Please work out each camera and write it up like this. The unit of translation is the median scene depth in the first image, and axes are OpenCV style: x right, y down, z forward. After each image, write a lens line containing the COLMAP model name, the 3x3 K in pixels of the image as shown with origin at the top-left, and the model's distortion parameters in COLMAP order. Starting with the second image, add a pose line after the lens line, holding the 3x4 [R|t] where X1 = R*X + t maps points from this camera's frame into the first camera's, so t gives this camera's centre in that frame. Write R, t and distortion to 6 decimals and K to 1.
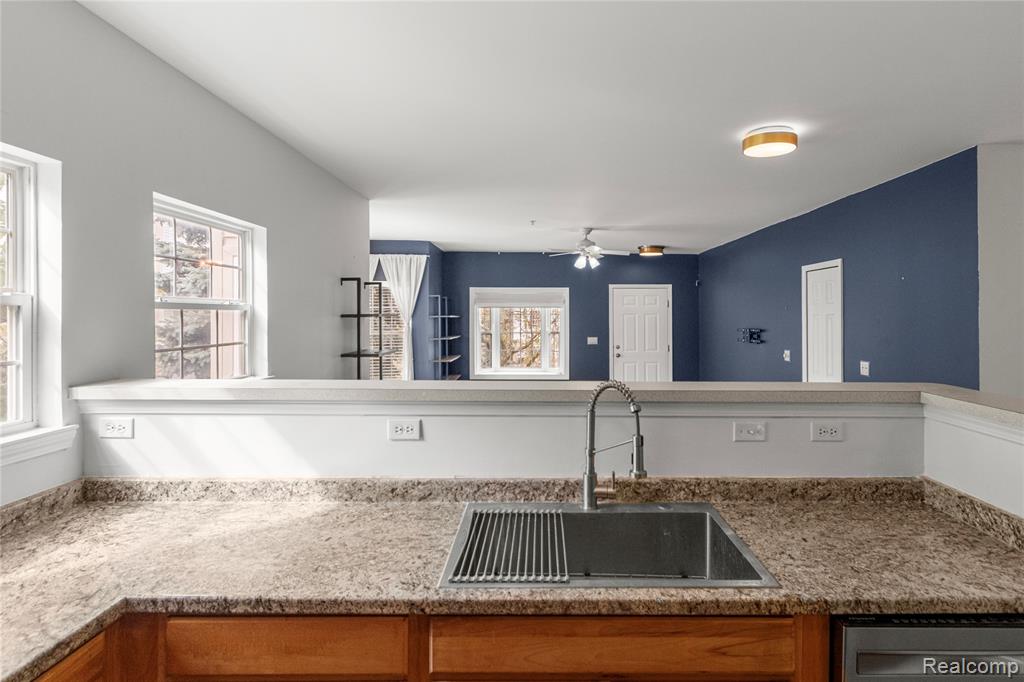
lens RADIAL K [[530.9, 0, 549.4], [0, 530.9, 311.7], [0, 0, 1]] dist [0.003955, -0.000857]
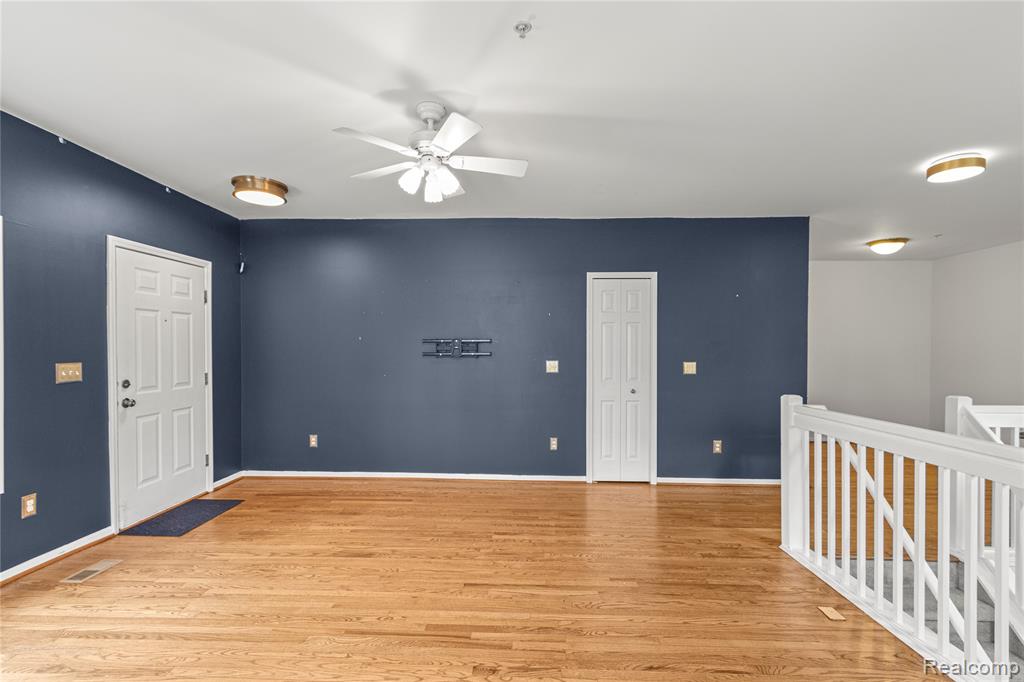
lens RADIAL K [[475.0, 0, 501.5], [0, 475.0, 349.3], [0, 0, 1]] dist [0.004577, -0.000993]
pose [[0.050474, -0.004021, 0.998717, -1.135805], [-0.012997, 0.999905, 0.004683, 0.152381], [-0.998641, -0.013216, 0.050417, 3.142008]]
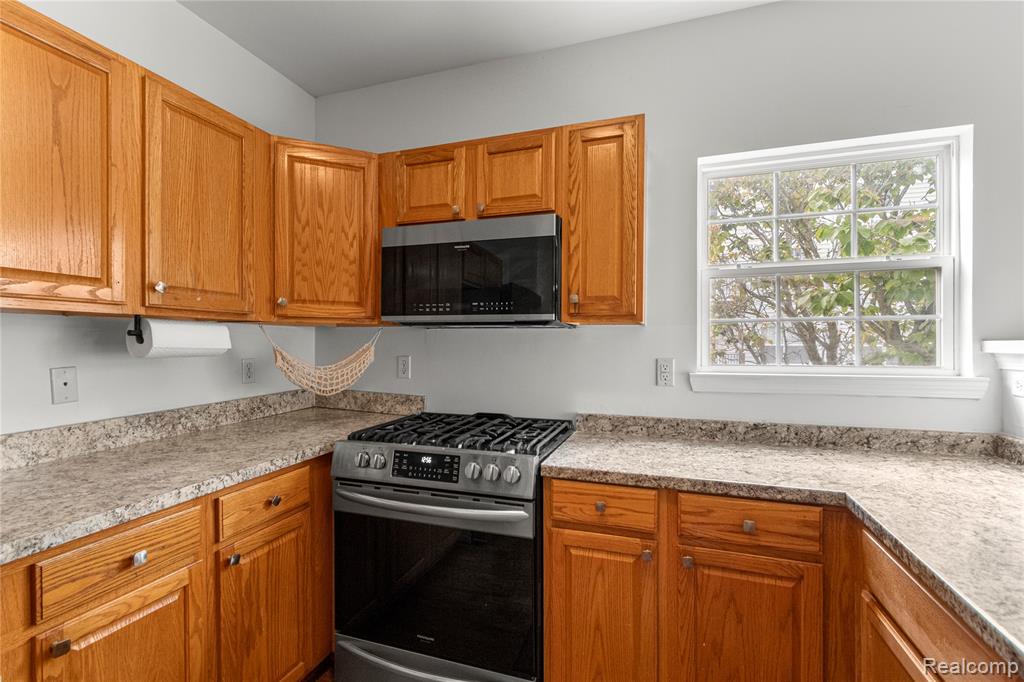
lens RADIAL K [[475.0, 0, 518.2], [0, 475.0, 346.1], [0, 0, 1]] dist [0.004577, -0.000993]
pose [[-0.318230, 0.003481, -0.948007, 0.253933], [0.005879, 0.999981, 0.001698, 0.143022], [0.947995, -0.005033, -0.318245, 0.434470]]
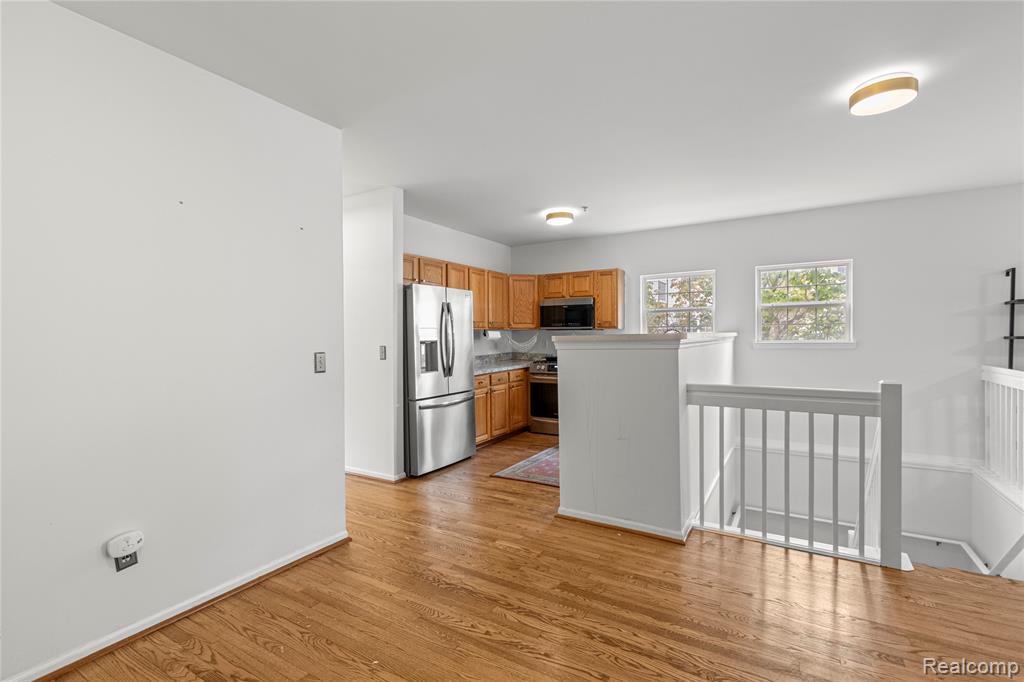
lens RADIAL K [[475.0, 0, 491.8], [0, 475.0, 339.5], [0, 0, 1]] dist [0.004577, -0.000993]
pose [[-0.557073, 0.009452, -0.830409, 2.462217], [0.014971, 0.999887, 0.001337, 0.154486], [0.830328, -0.011687, -0.557152, 1.460210]]
